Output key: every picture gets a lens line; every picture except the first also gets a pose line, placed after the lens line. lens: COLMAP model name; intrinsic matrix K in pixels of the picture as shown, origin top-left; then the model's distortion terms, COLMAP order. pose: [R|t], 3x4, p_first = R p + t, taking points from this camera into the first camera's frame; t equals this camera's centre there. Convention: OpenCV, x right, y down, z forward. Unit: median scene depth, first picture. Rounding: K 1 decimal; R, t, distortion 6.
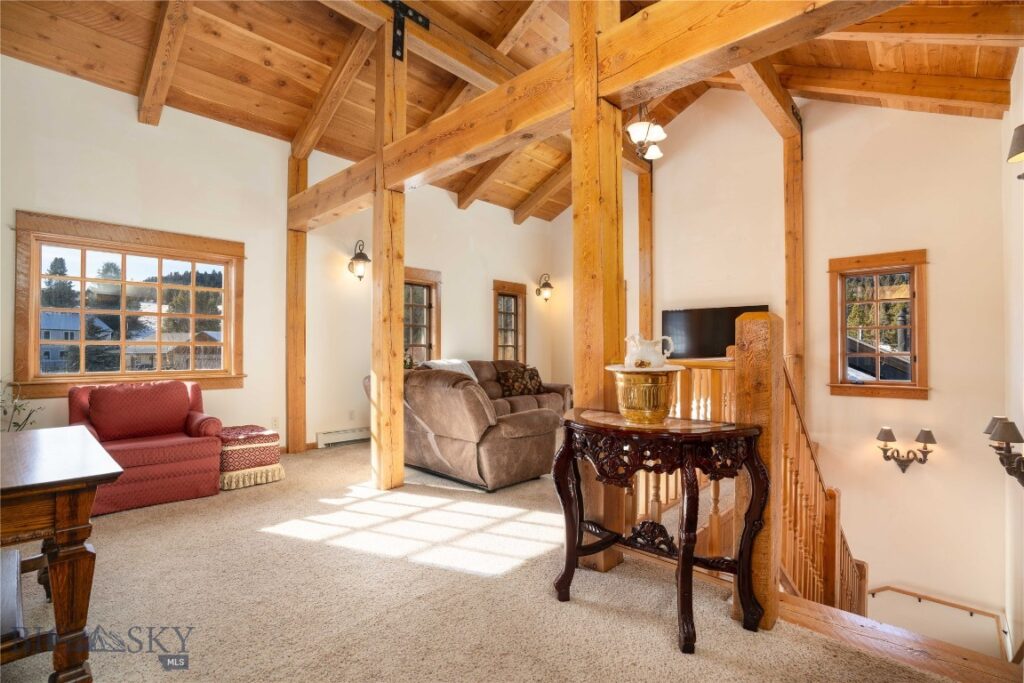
lens RADIAL K [[475.9, 0, 512.6], [0, 475.9, 348.0], [0, 0, 1]] dist [-0.025650, 0.000710]
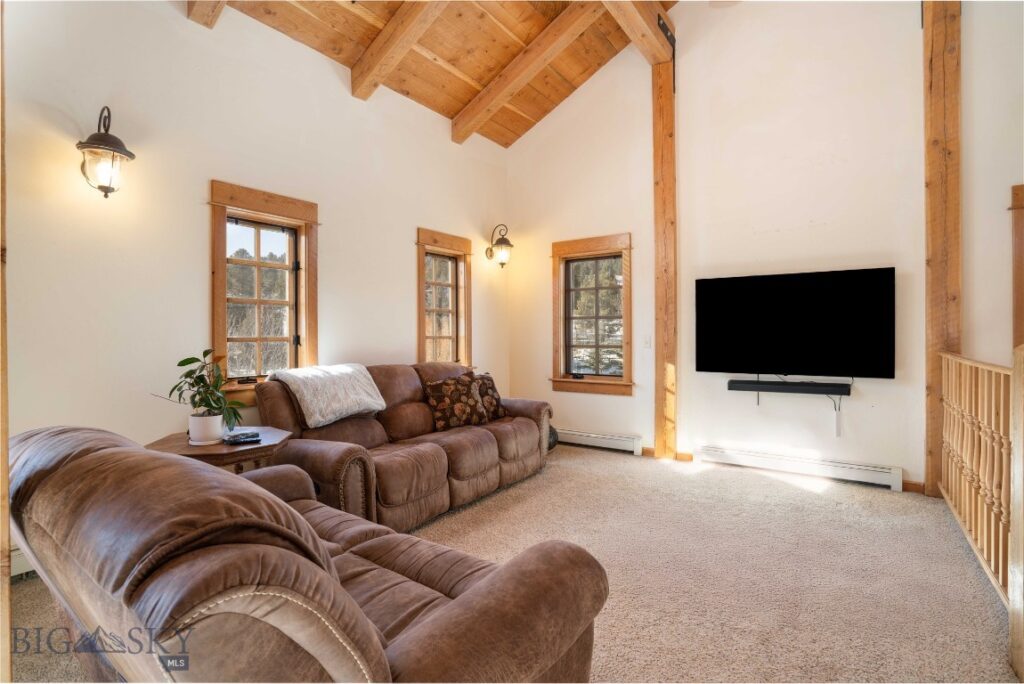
lens RADIAL K [[475.9, 0, 522.1], [0, 475.9, 330.3], [0, 0, 1]] dist [-0.025650, 0.000710]
pose [[0.988066, -0.004895, 0.153952, -0.002657], [0.005835, 0.999967, -0.005659, -0.010216], [-0.153919, 0.006490, 0.988062, 0.409735]]
